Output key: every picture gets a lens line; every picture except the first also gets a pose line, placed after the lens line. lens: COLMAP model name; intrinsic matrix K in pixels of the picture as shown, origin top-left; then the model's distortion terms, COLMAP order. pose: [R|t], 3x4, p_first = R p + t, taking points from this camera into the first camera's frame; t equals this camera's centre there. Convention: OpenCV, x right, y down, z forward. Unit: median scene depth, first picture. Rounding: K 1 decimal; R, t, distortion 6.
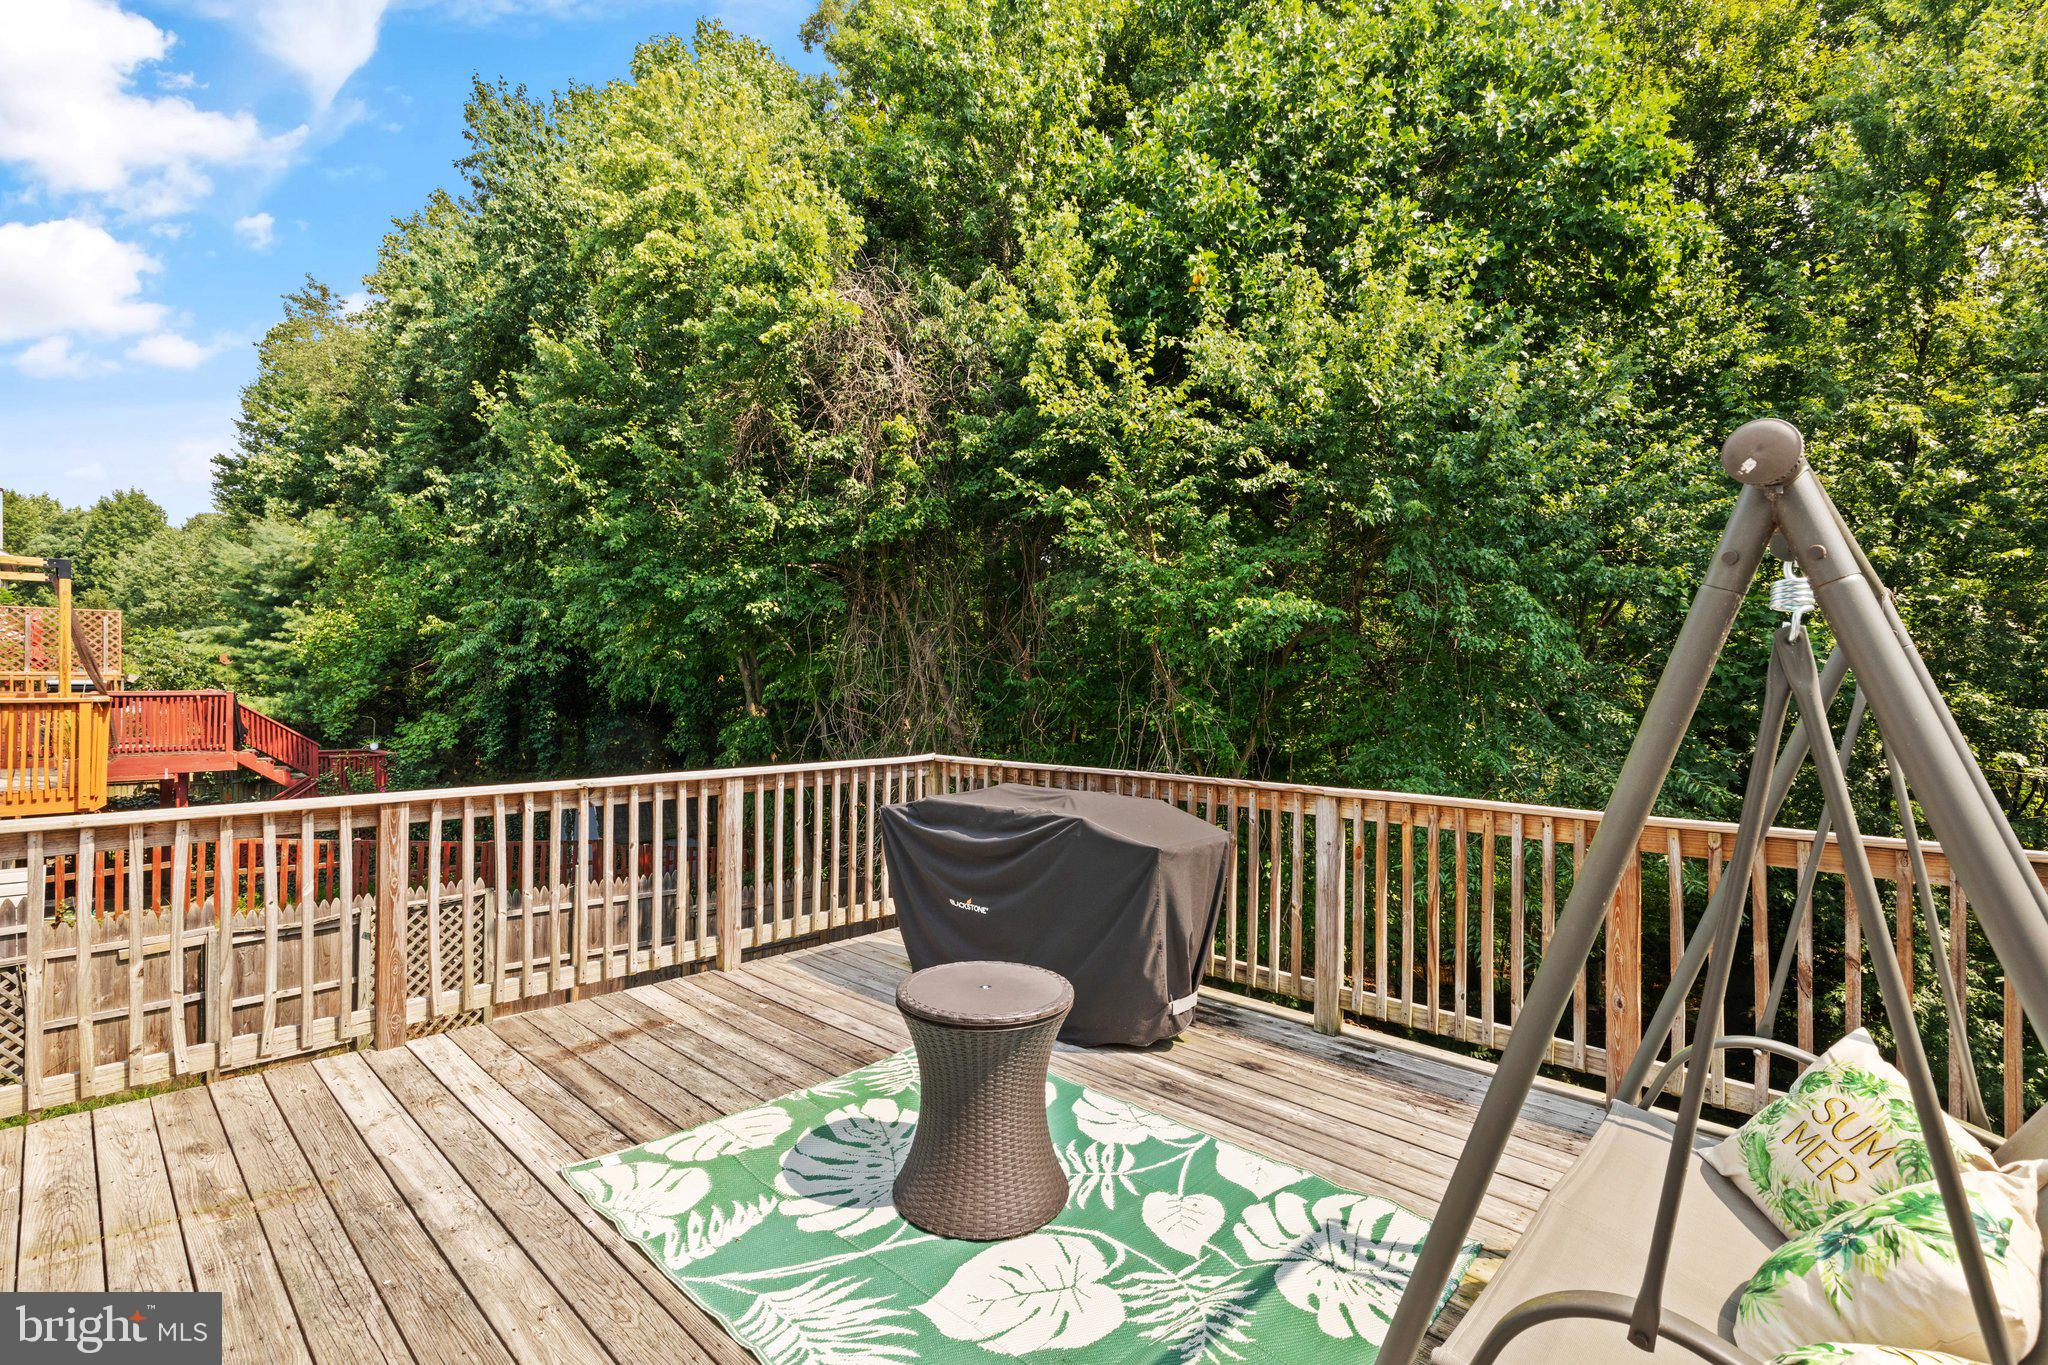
lens RADIAL K [[936.9, 0, 1022.5], [0, 936.9, 683.2], [0, 0, 1]] dist [0.001130, 0.000130]
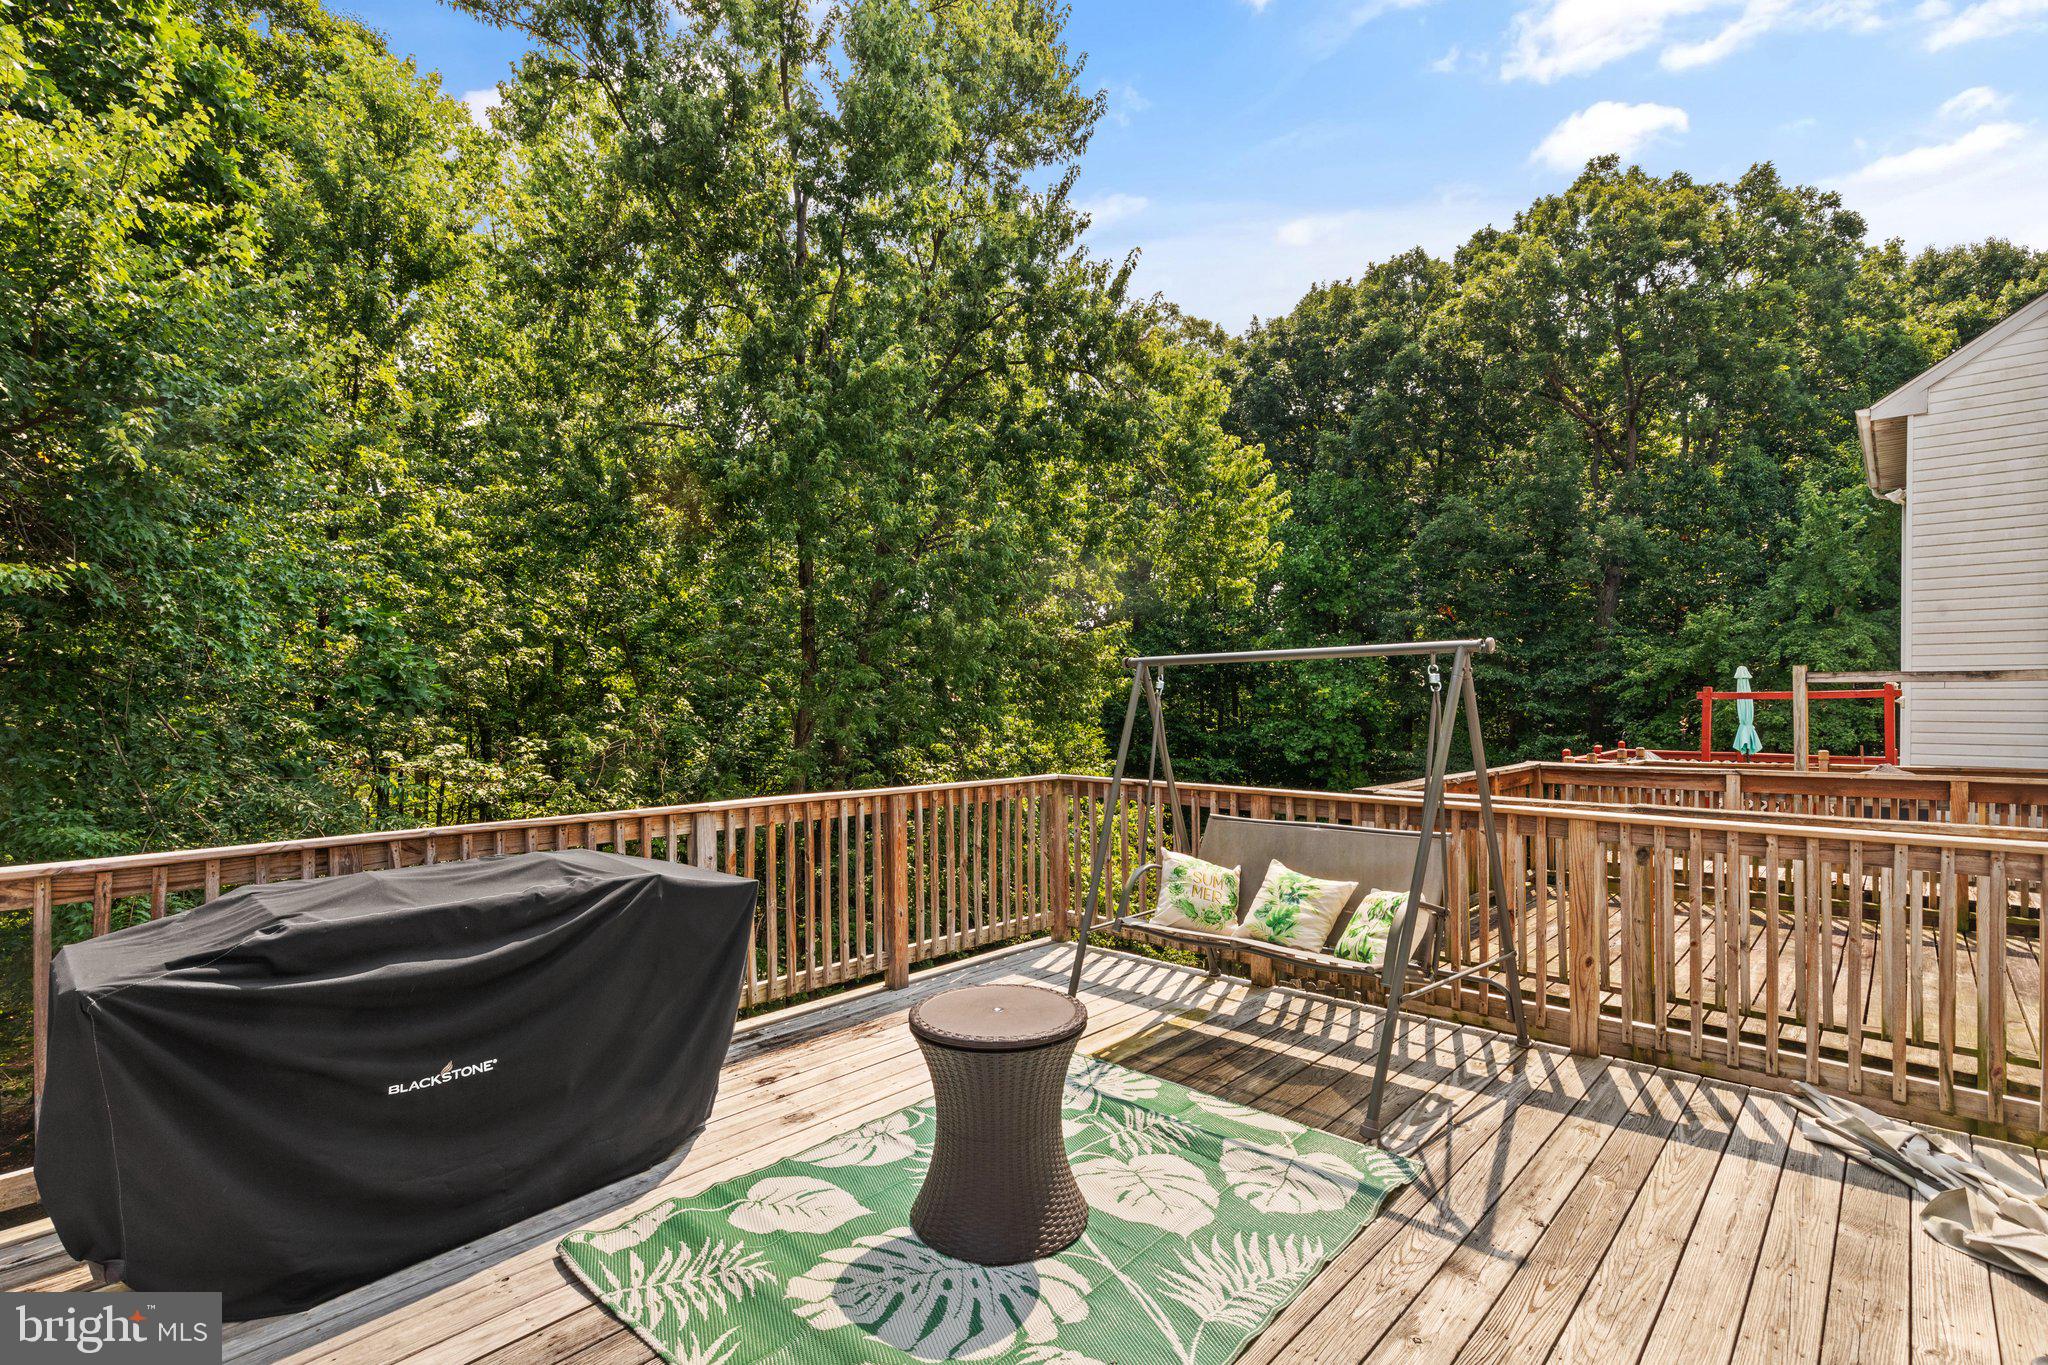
lens RADIAL K [[949.4, 0, 1027.1], [0, 949.4, 680.2], [0, 0, 1]] dist [0.013005, -0.004710]
pose [[-0.002781, 0.008554, 0.999960, -0.710159], [0.006571, 0.999942, -0.008535, -0.012989], [-0.999975, 0.006547, -0.002837, 0.645438]]
